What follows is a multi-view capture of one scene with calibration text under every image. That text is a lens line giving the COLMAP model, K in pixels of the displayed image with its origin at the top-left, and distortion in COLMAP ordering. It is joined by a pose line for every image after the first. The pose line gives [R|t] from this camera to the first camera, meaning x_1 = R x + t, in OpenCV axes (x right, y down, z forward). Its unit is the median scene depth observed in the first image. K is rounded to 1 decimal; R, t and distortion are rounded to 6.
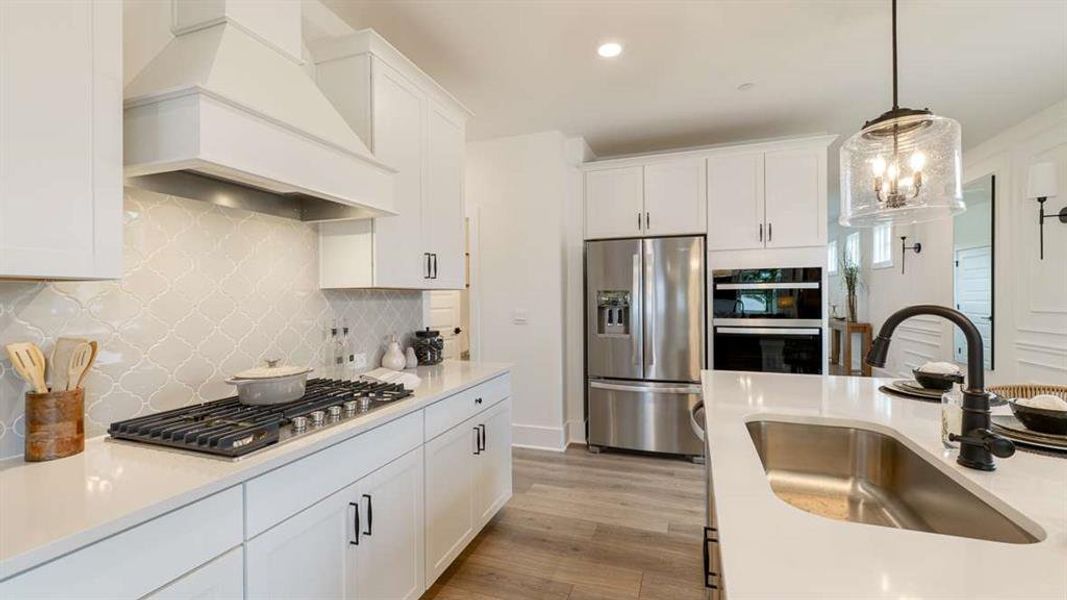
lens RADIAL K [[416.0, 0, 548.0], [0, 416.0, 297.0], [0, 0, 1]] dist [0.005449, -0.002475]
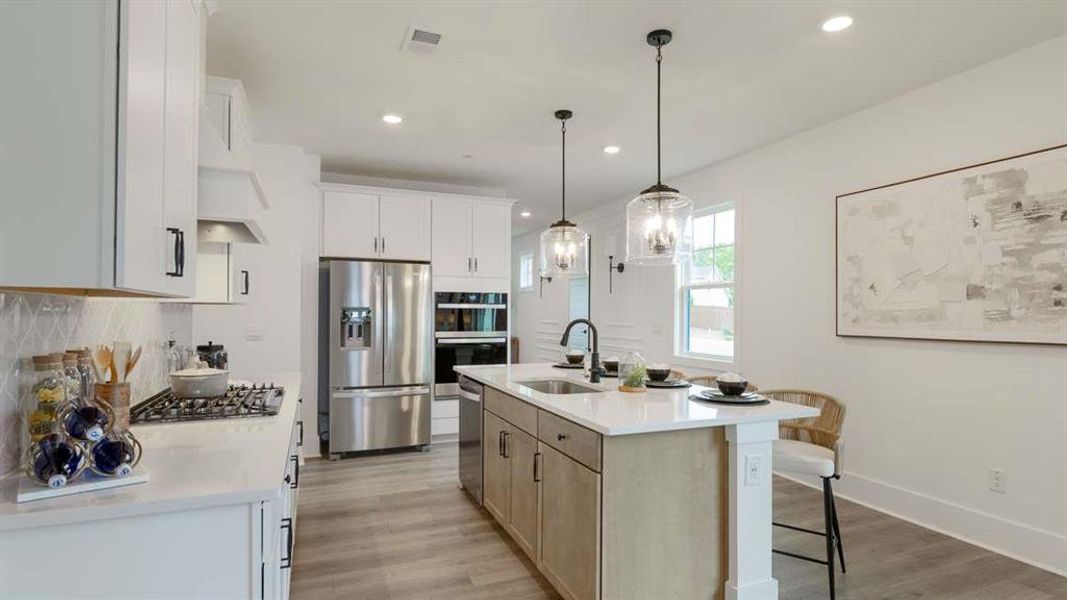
lens RADIAL K [[538.1, 0, 531.7], [0, 538.1, 300.8], [0, 0, 1]] dist [-0.017416, 0.000026]
pose [[0.747022, 0.026297, 0.664279, -0.586766], [-0.010151, 0.999552, -0.028154, 0.003828], [-0.664722, 0.014288, 0.746954, -0.483597]]
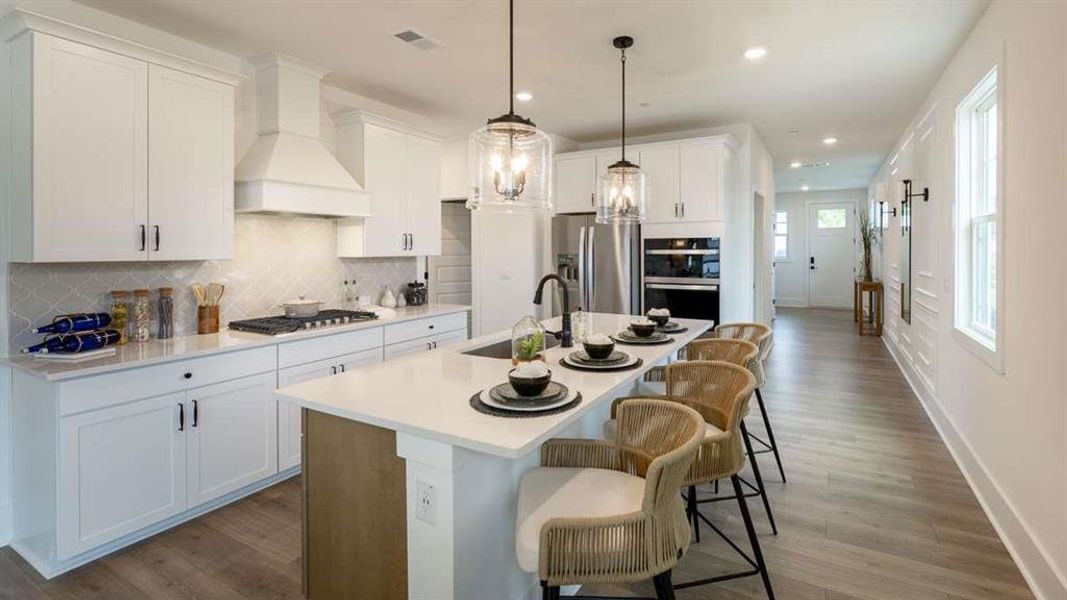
lens RADIAL K [[458.5, 0, 591.9], [0, 458.5, 249.2], [0, 0, 1]] dist [0.004286, -0.001959]
pose [[0.989261, 0.003525, -0.146117, 0.597274], [-0.003168, 0.999991, 0.002676, -0.048130], [0.146125, -0.002184, 0.989264, -0.557306]]
